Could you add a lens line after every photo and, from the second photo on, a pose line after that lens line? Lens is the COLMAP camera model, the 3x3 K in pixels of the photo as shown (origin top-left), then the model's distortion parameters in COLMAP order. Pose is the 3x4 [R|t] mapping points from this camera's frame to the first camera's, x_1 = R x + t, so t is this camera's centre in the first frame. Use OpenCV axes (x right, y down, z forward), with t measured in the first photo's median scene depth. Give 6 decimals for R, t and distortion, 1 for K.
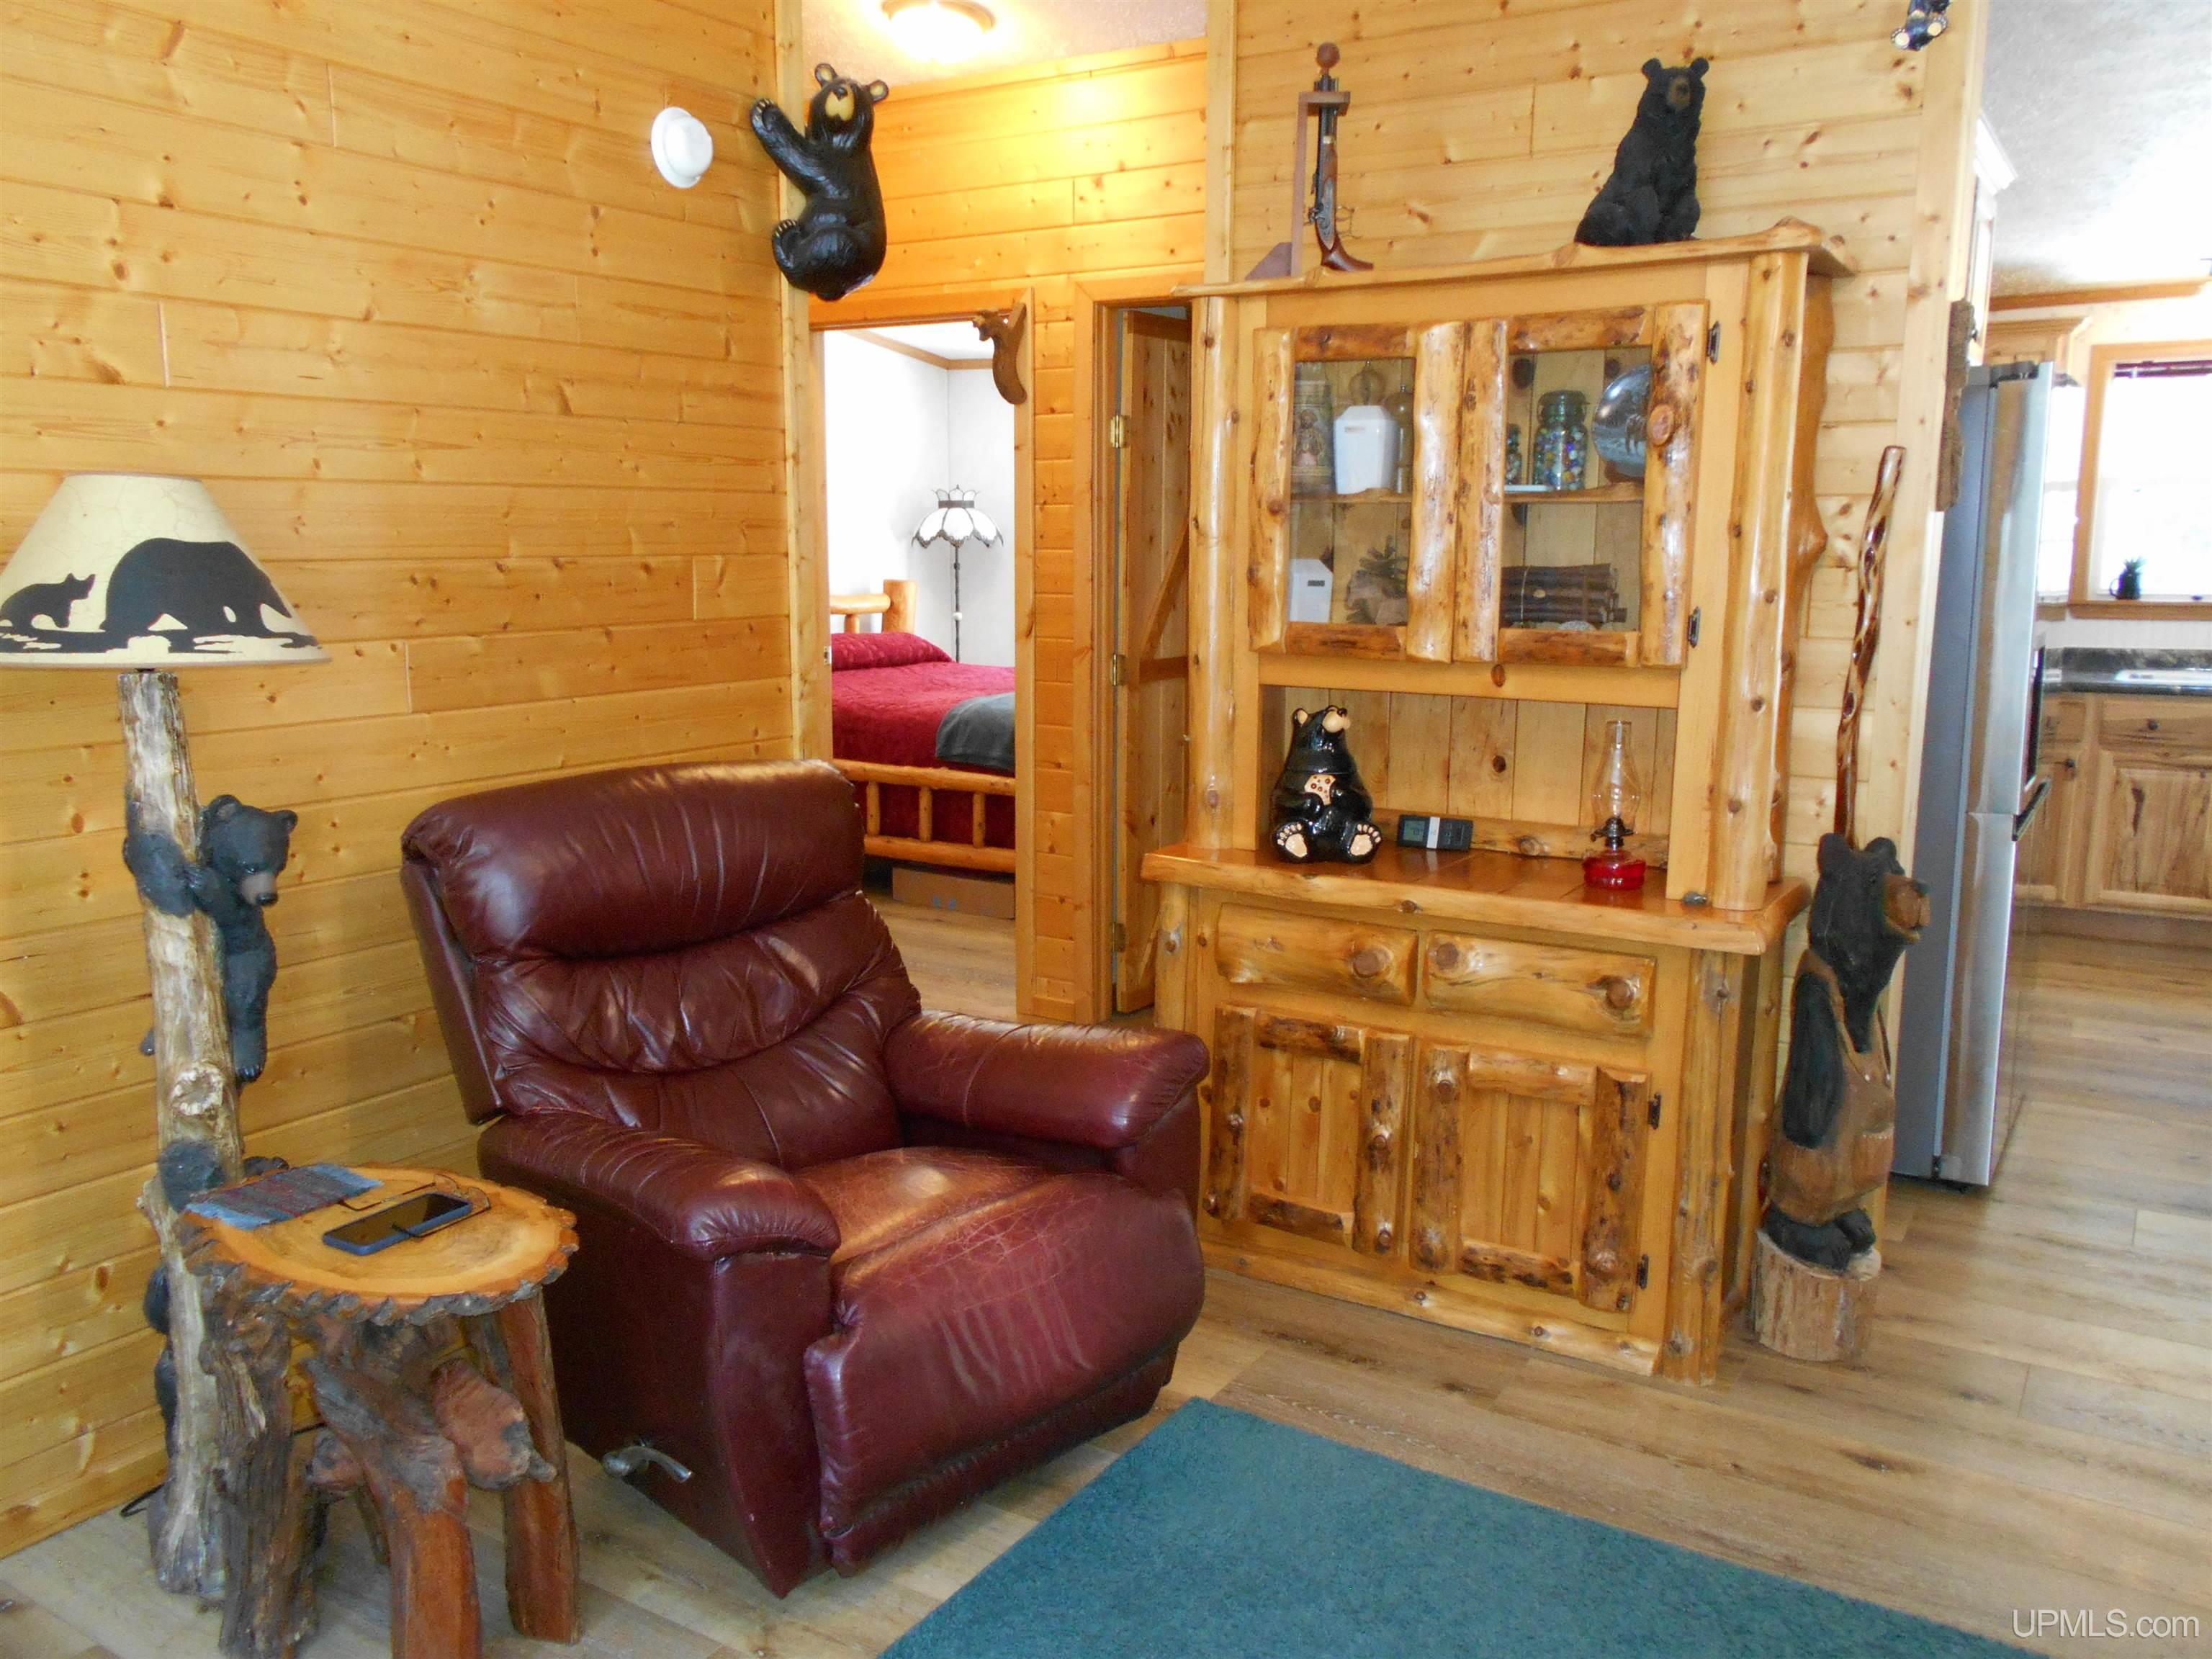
lens RADIAL K [[1744.4, 0, 1113.5], [0, 1744.4, 852.7], [0, 0, 1]] dist [-0.033755, 0.048050]
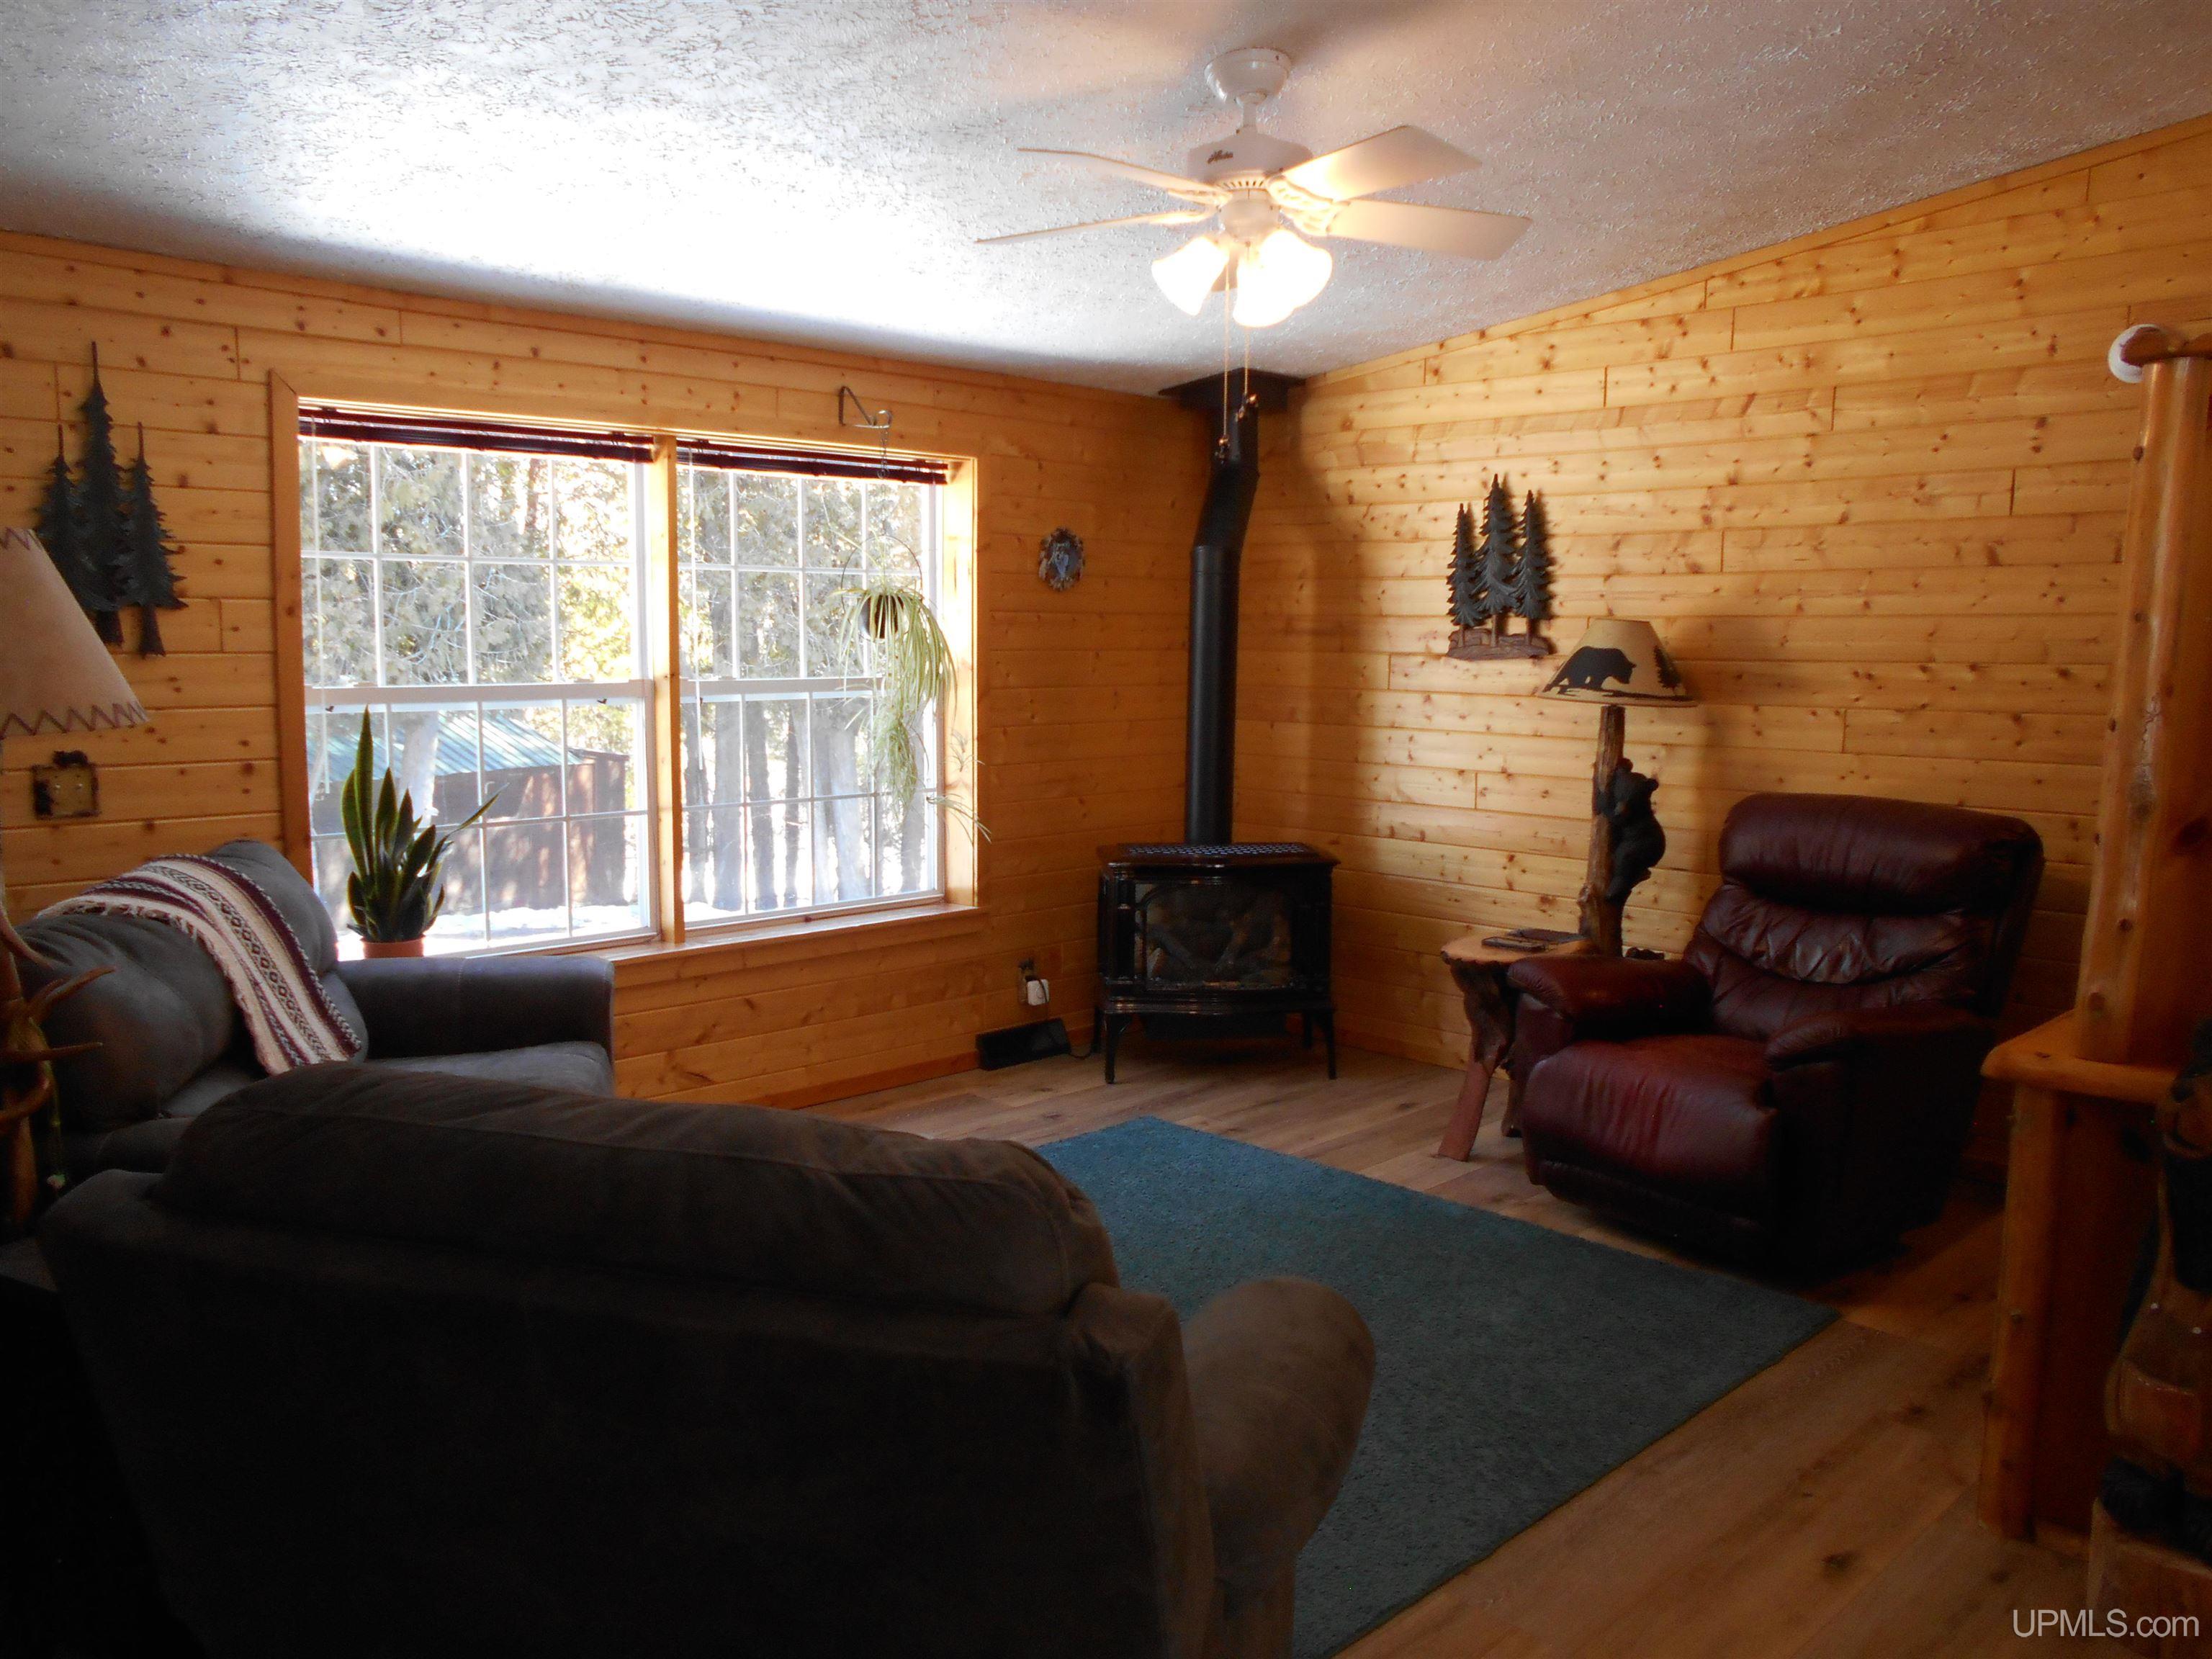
lens RADIAL K [[1744.4, 0, 1078.2], [0, 1744.4, 869.2], [0, 0, 1]] dist [-0.033755, 0.048050]
pose [[-0.237593, 0.130581, -0.962548, 1.348768], [-0.174951, 0.968966, 0.174636, -0.129491], [0.955480, 0.209891, -0.207374, 0.643064]]
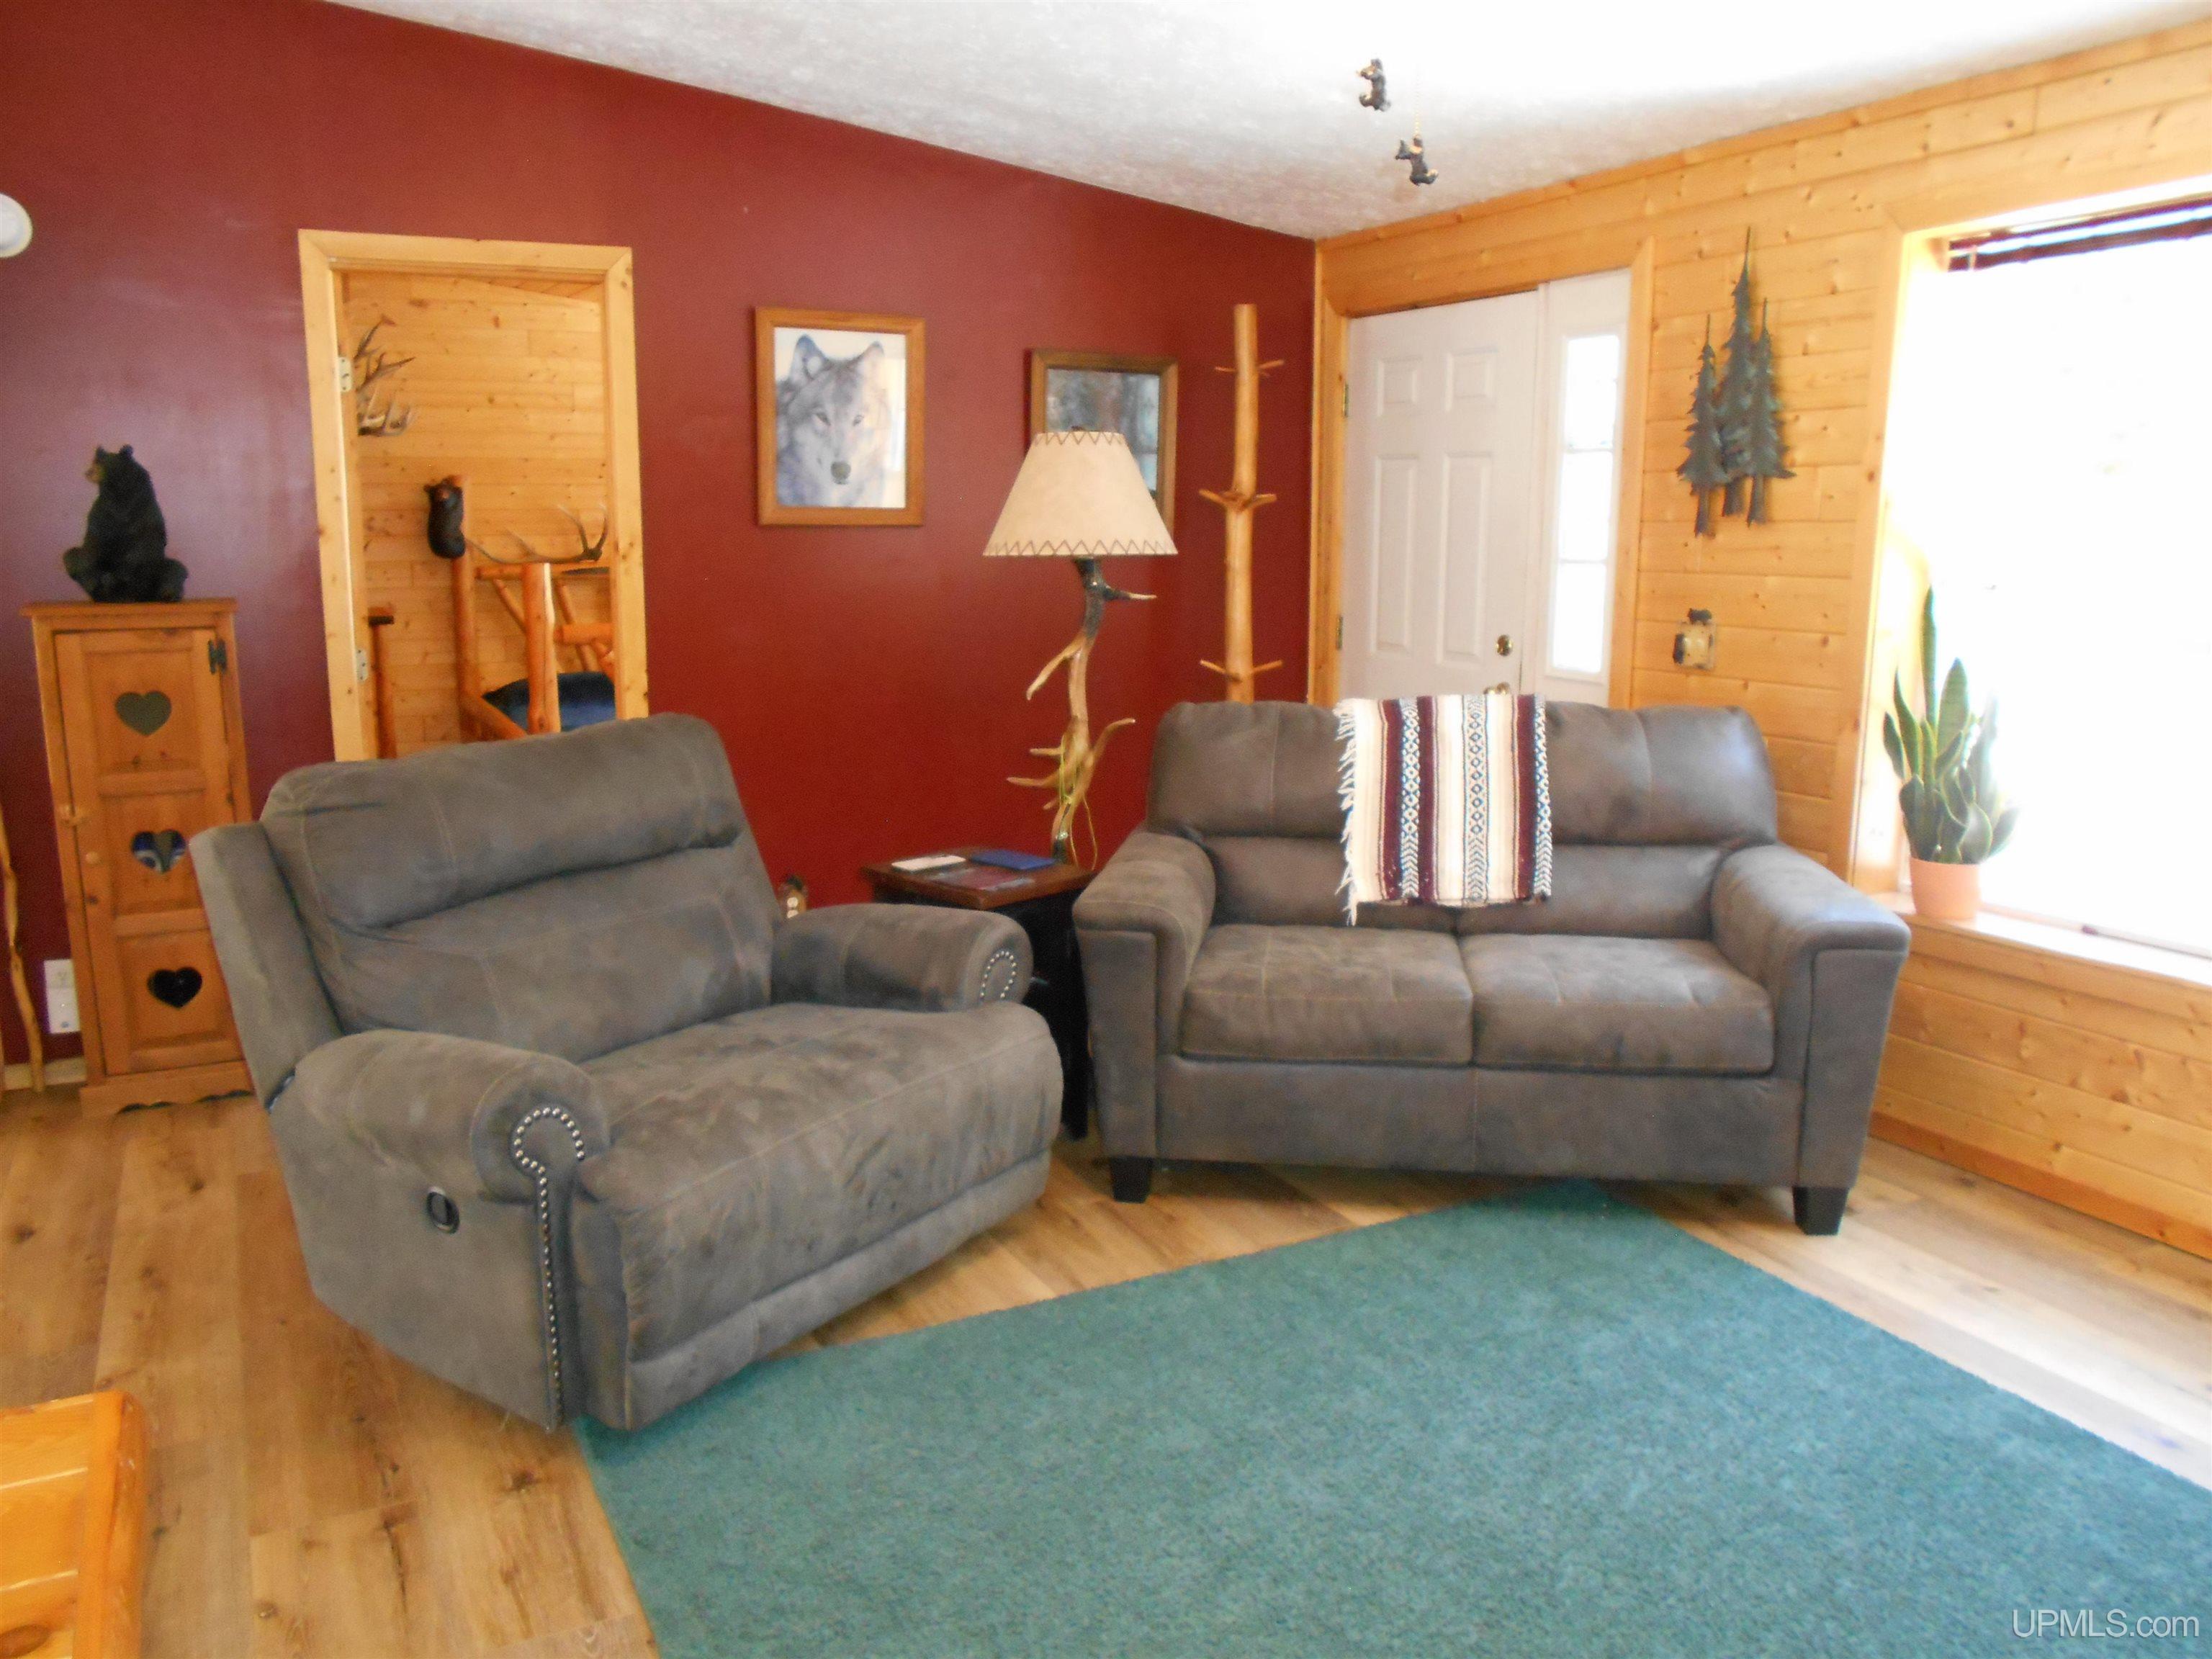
lens RADIAL K [[1744.4, 0, 1144.5], [0, 1744.4, 847.4], [0, 0, 1]] dist [-0.033755, 0.048050]
pose [[-0.857807, -0.092345, 0.505608, -0.086132], [0.089076, 0.942130, 0.323197, -0.180670], [-0.506194, 0.322278, -0.799940, 1.098113]]
